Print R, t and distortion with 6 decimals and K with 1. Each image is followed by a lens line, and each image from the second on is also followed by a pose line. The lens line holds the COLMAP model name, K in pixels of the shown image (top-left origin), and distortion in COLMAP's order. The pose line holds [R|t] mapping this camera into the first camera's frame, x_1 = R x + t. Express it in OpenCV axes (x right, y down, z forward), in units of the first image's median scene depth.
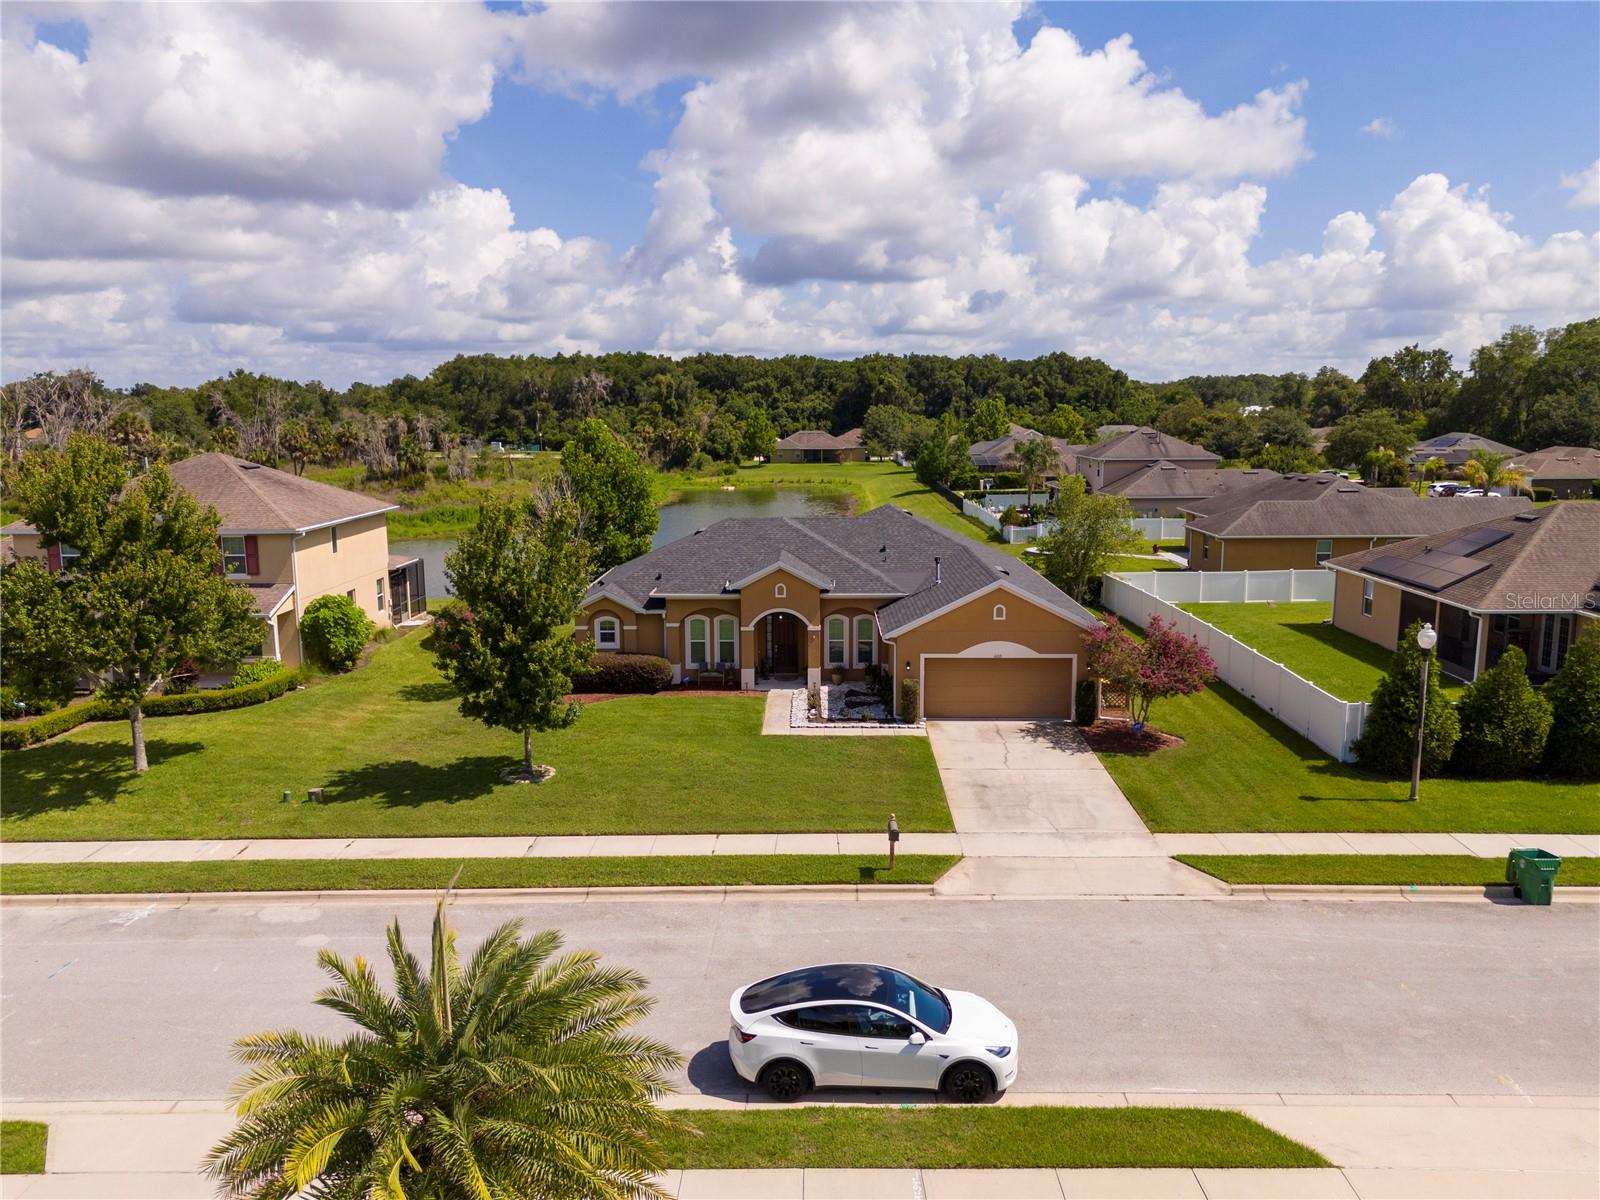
lens RADIAL K [[1191.8, 0, 797.7], [0, 1191.8, 592.6], [0, 0, 1]] dist [0.028694, -0.016600]
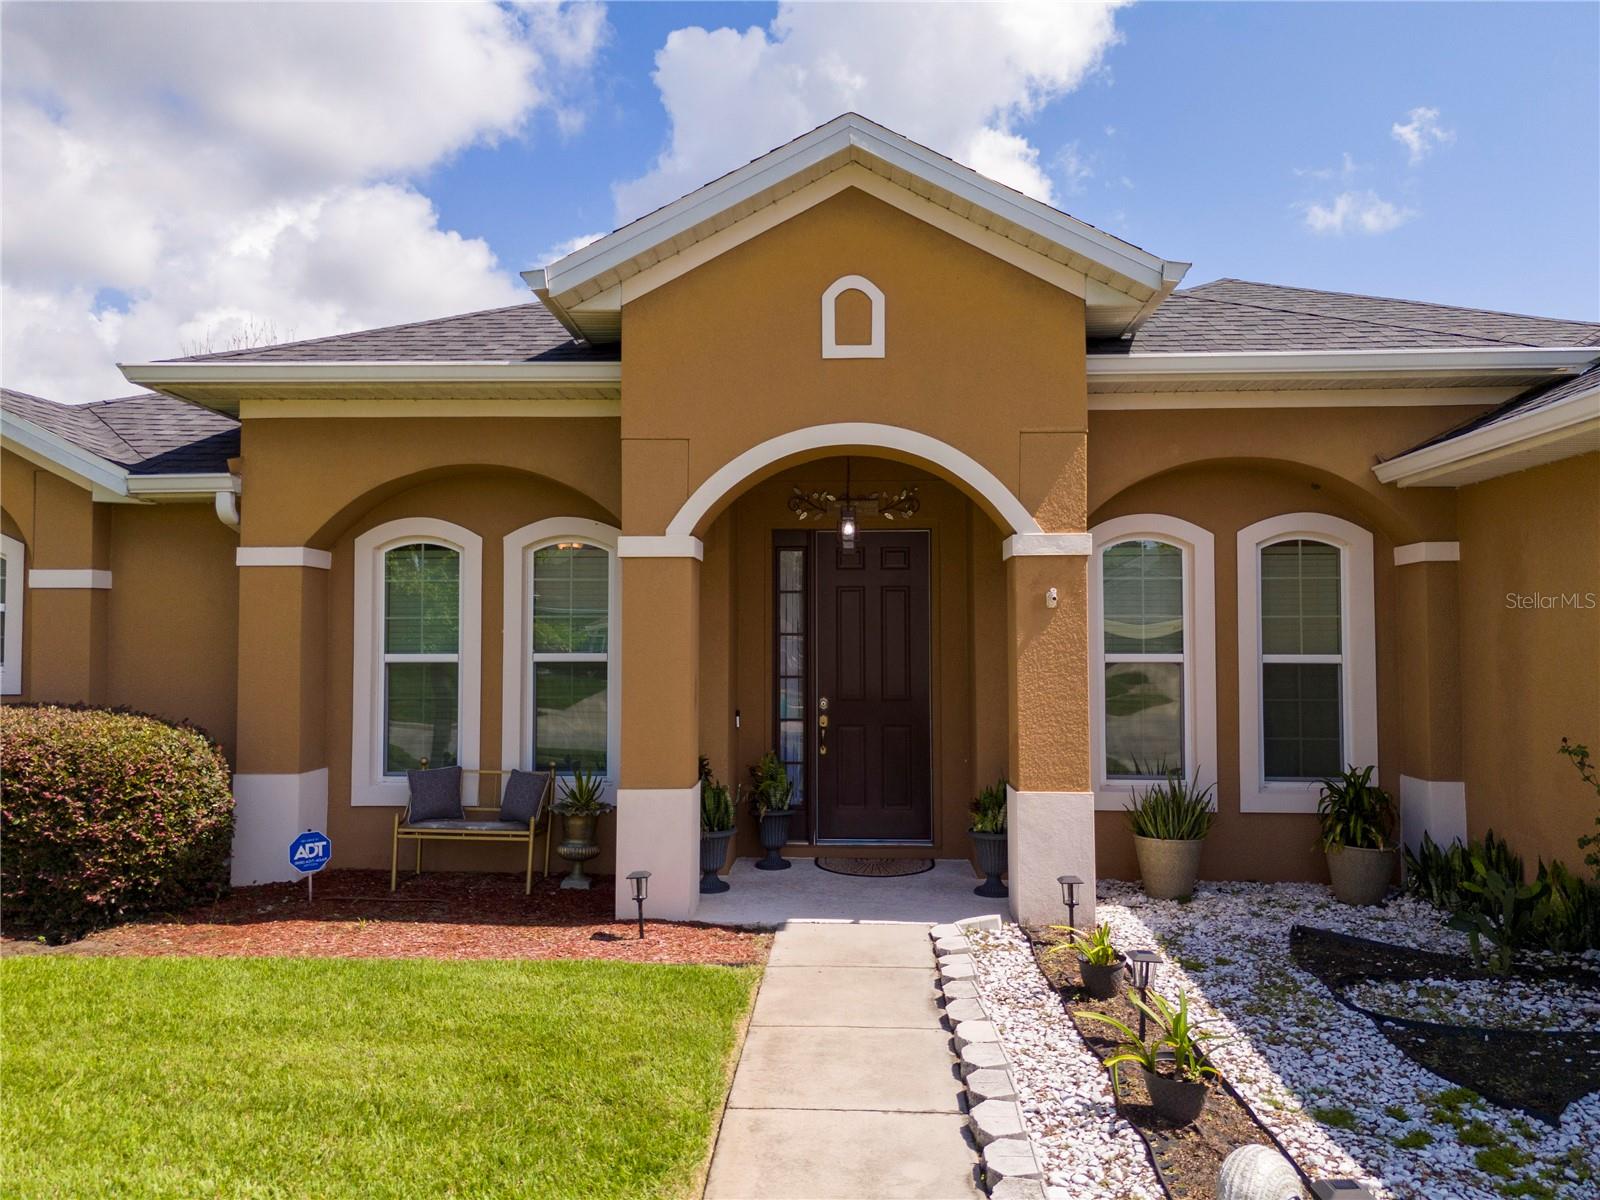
lens RADIAL K [[1191.8, 0, 793.6], [0, 1191.8, 593.6], [0, 0, 1]] dist [0.028694, -0.016600]
pose [[0.999405, 0.003851, -0.034275, -0.018712], [-0.010606, 0.979911, -0.199154, 0.077779], [0.032820, 0.199399, 0.979369, 0.921540]]
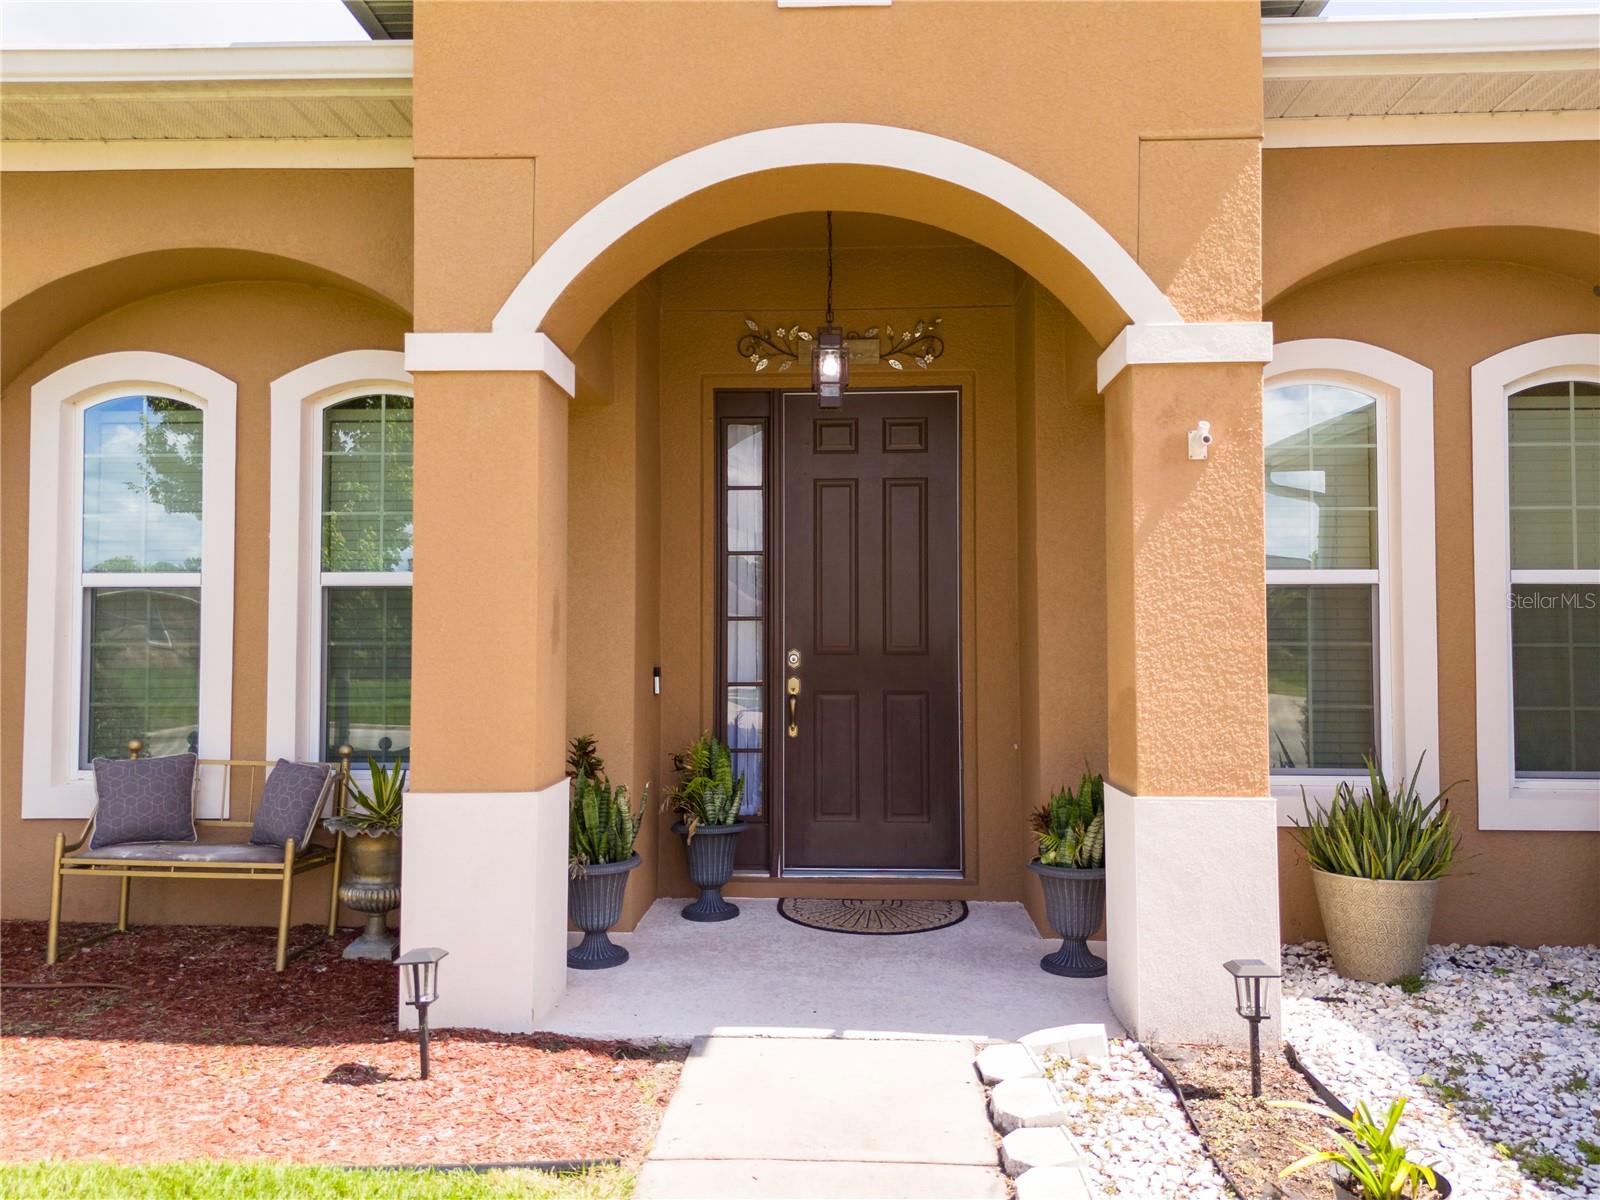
lens RADIAL K [[1191.8, 0, 796.1], [0, 1191.8, 603.5], [0, 0, 1]] dist [0.028694, -0.016600]
pose [[0.999472, 0.004682, -0.032154, -0.015622], [-0.010727, 0.981629, -0.190497, 0.074187], [0.030672, 0.190741, 0.981161, 1.006255]]
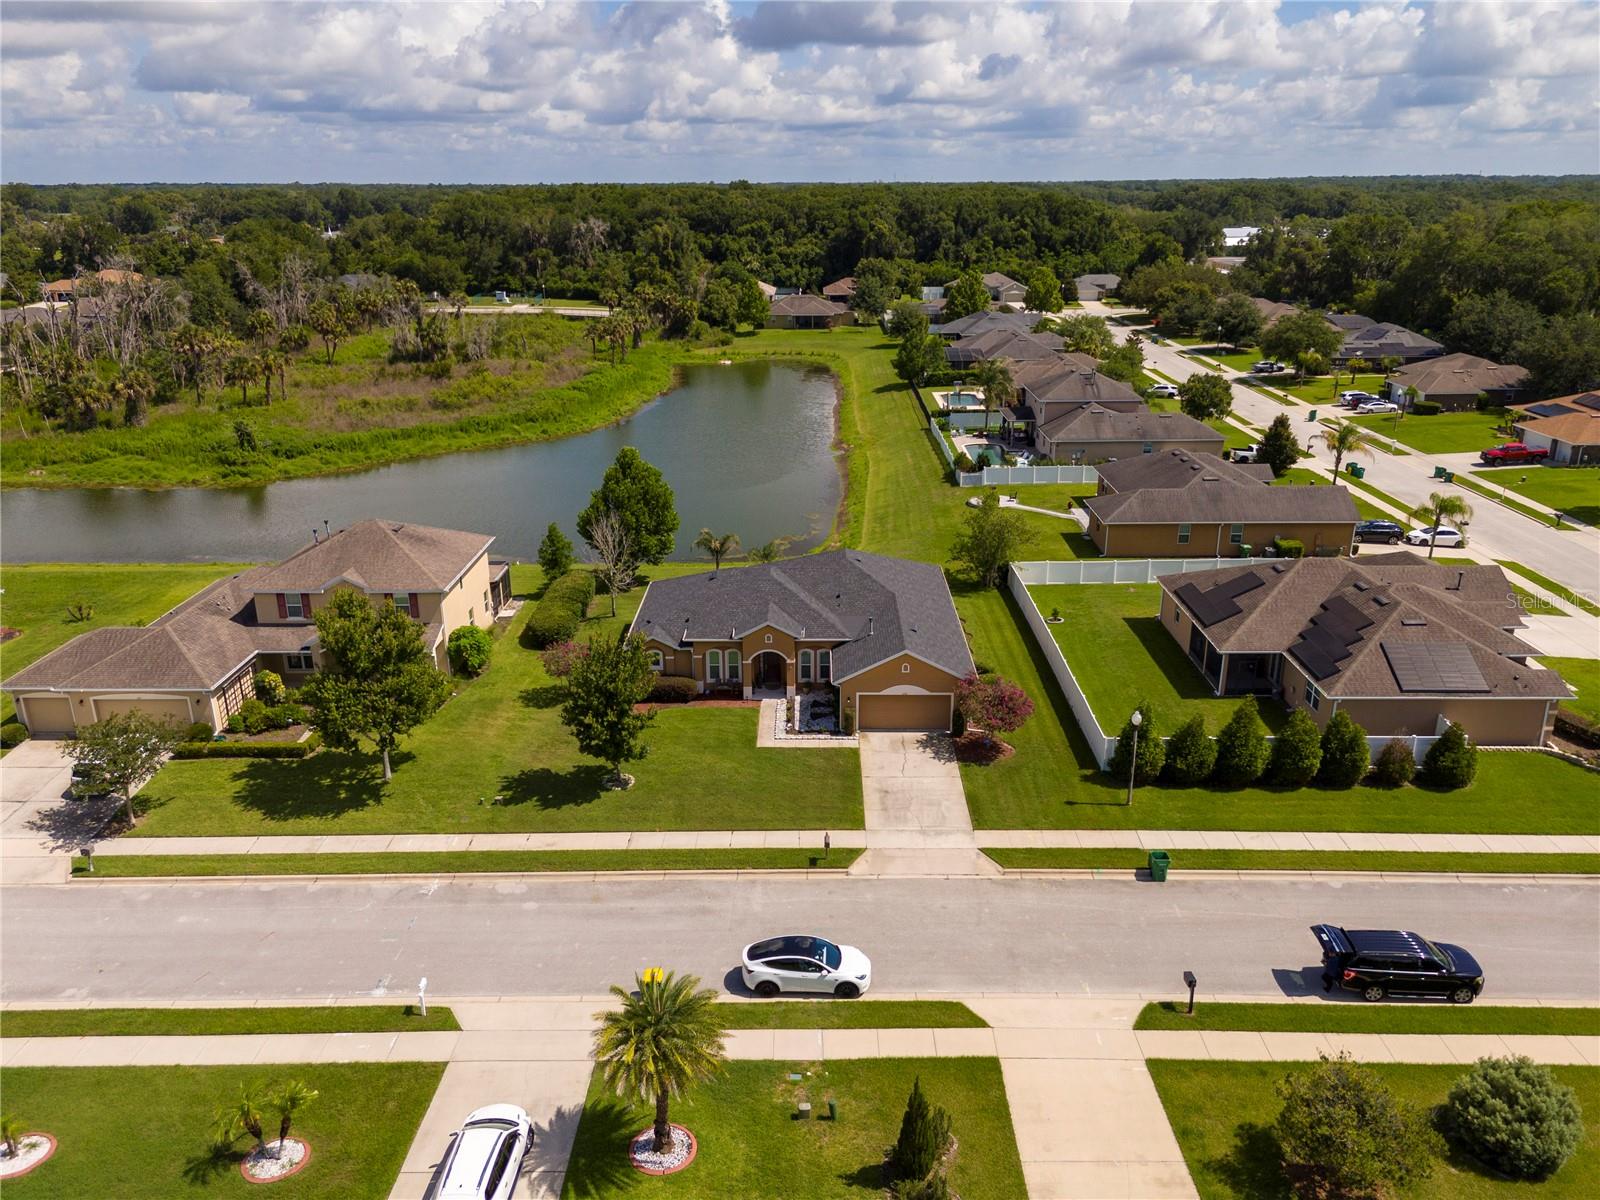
lens RADIAL K [[1191.8, 0, 796.6], [0, 1191.8, 595.8], [0, 0, 1]] dist [0.028694, -0.016600]
pose [[0.999996, -0.002650, 0.000116, 0.023385], [0.002587, 0.983934, 0.178515, -0.360439], [-0.000587, -0.178514, 0.983937, -0.542812]]
